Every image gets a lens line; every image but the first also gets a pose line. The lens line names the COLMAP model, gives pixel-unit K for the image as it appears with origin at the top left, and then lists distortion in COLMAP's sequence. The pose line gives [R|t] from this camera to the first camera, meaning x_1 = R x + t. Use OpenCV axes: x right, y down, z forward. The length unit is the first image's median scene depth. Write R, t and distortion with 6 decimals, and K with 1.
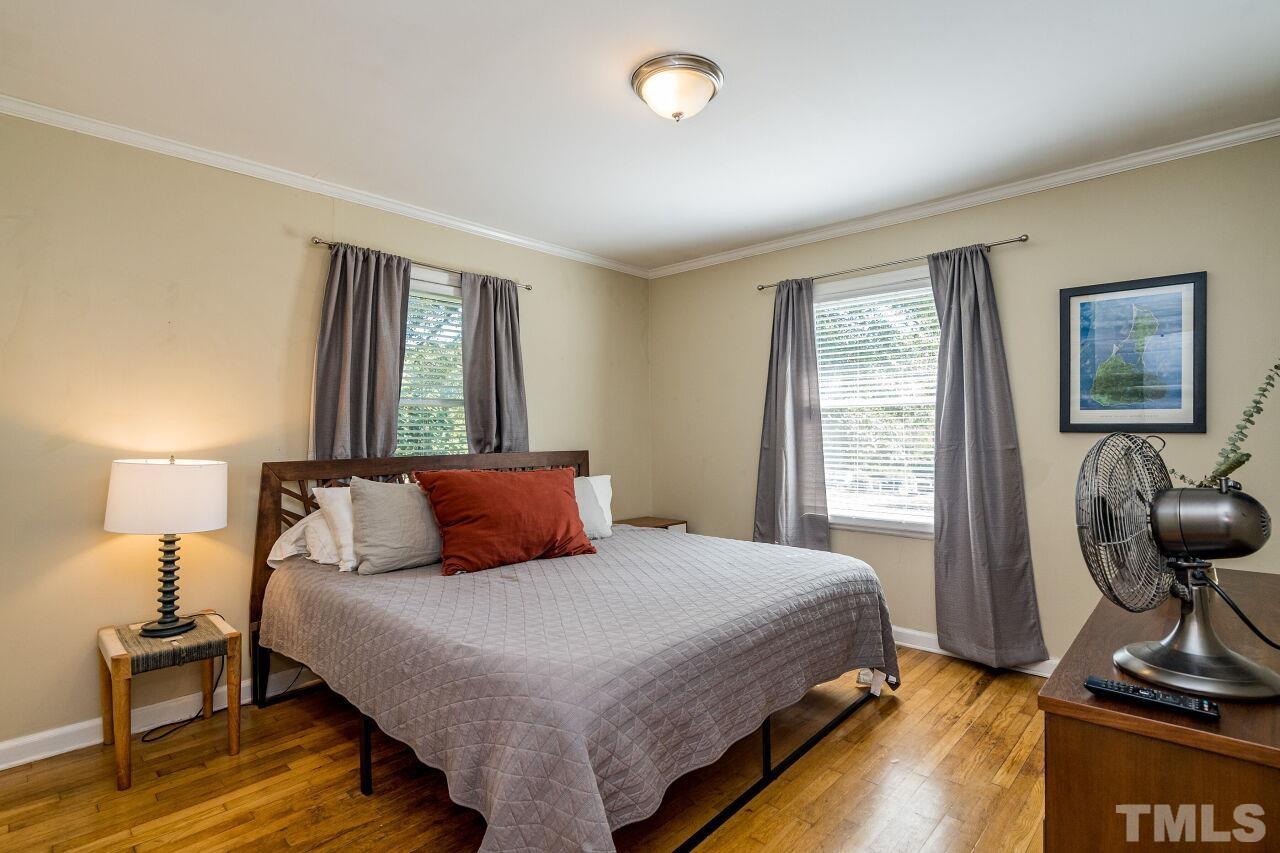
lens RADIAL K [[606.1, 0, 652.8], [0, 606.1, 426.3], [0, 0, 1]] dist [0.000460, 0.000368]
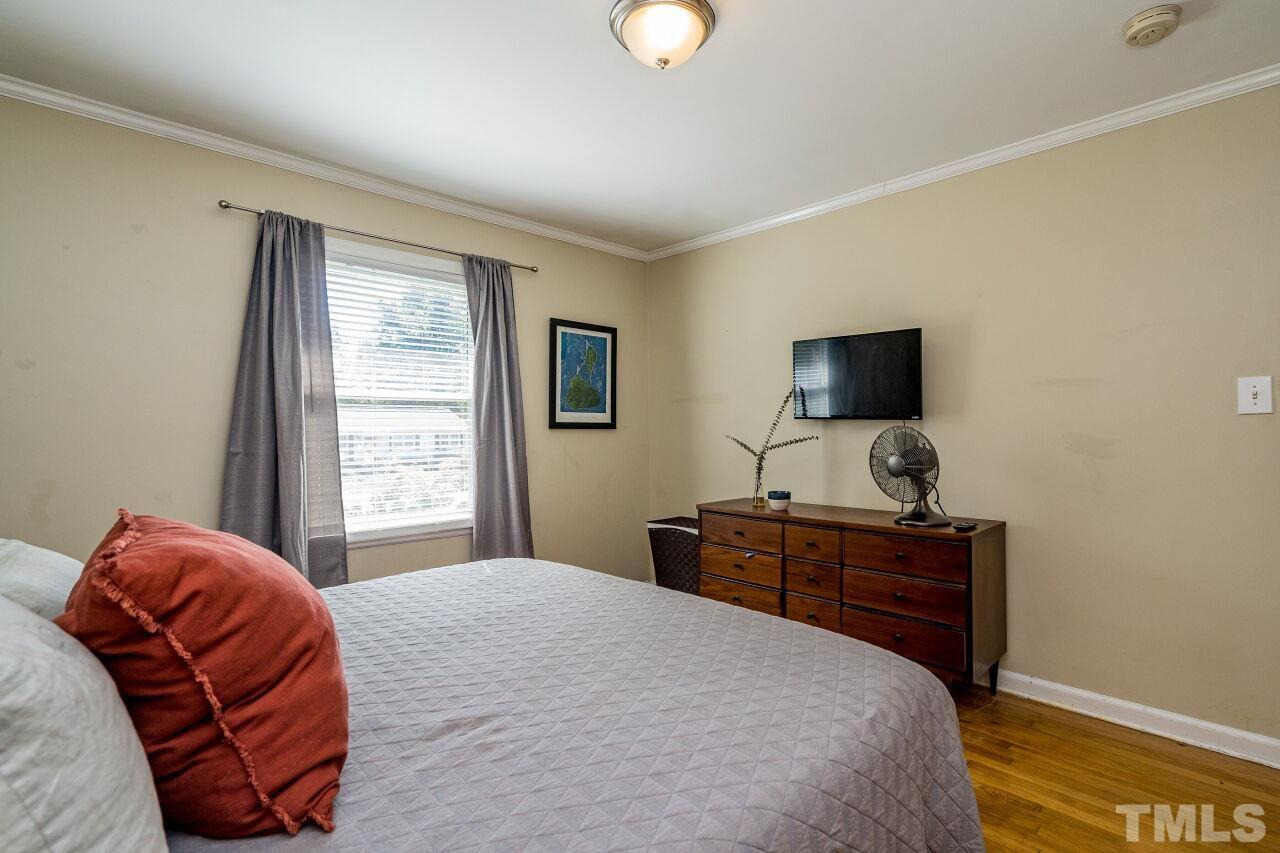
lens RADIAL K [[606.1, 0, 652.8], [0, 606.1, 426.3], [0, 0, 1]] dist [0.000460, 0.000368]
pose [[0.073518, 0.008845, 0.997255, -0.592562], [-0.003894, 0.999956, -0.008582, 0.014890], [-0.997286, -0.003253, 0.073549, 0.685612]]
